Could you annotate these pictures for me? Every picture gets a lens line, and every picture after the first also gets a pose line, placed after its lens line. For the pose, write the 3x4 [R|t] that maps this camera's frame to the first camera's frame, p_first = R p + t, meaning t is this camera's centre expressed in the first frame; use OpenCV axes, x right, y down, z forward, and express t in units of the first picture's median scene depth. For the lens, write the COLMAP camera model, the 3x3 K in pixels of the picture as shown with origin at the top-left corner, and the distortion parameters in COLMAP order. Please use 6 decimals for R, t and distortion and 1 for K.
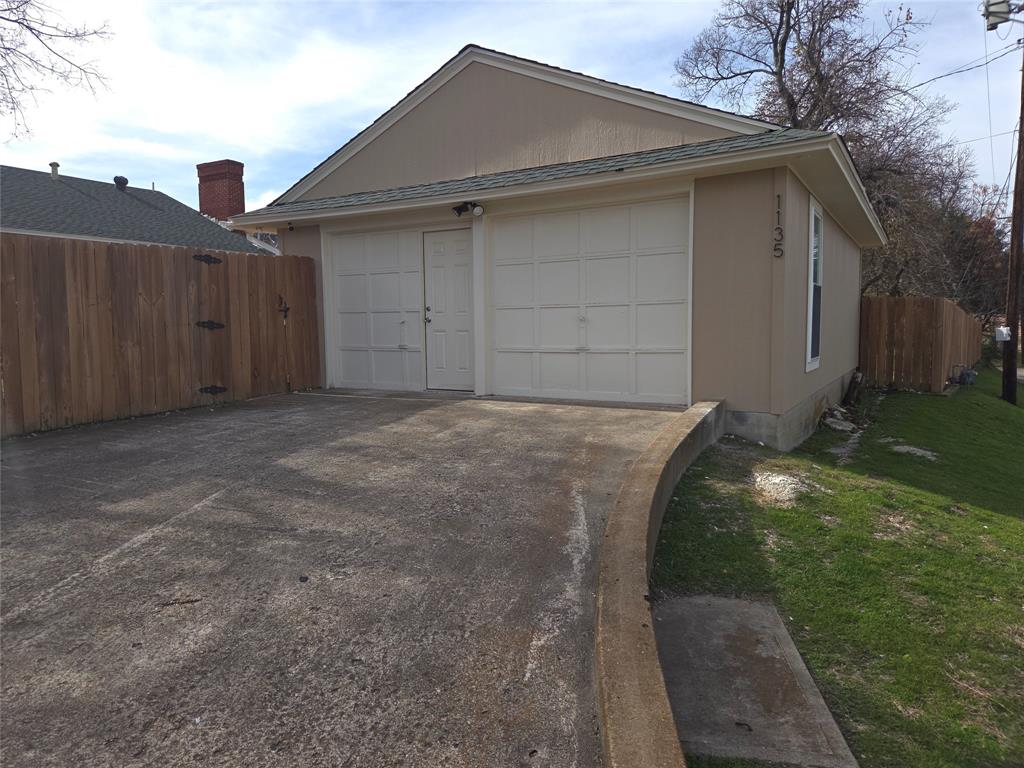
lens RADIAL K [[686.2, 0, 512.1], [0, 686.2, 370.8], [0, 0, 1]] dist [0.093175, -0.086498]
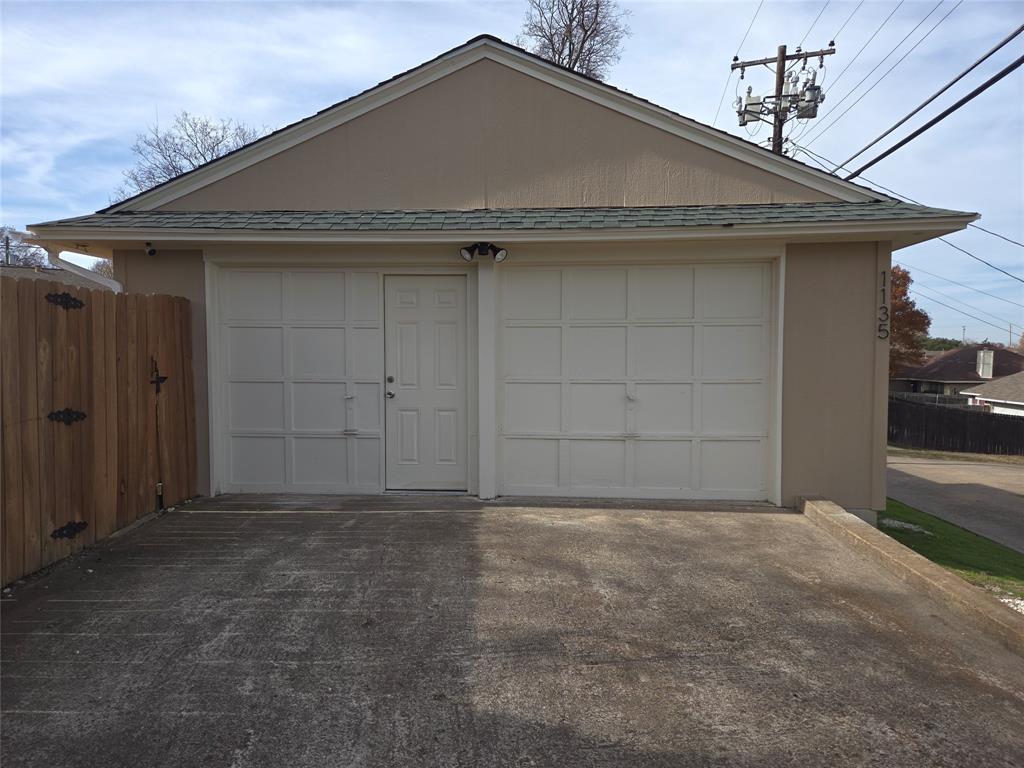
lens RADIAL K [[680.4, 0, 512.0], [0, 680.4, 384.0], [0, 0, 1]] dist [0.092091, -0.072526]
pose [[0.890530, -0.004558, 0.454901, -0.366468], [0.018190, 0.999507, -0.025595, -0.070296], [-0.454561, 0.031067, 0.890174, 0.324975]]
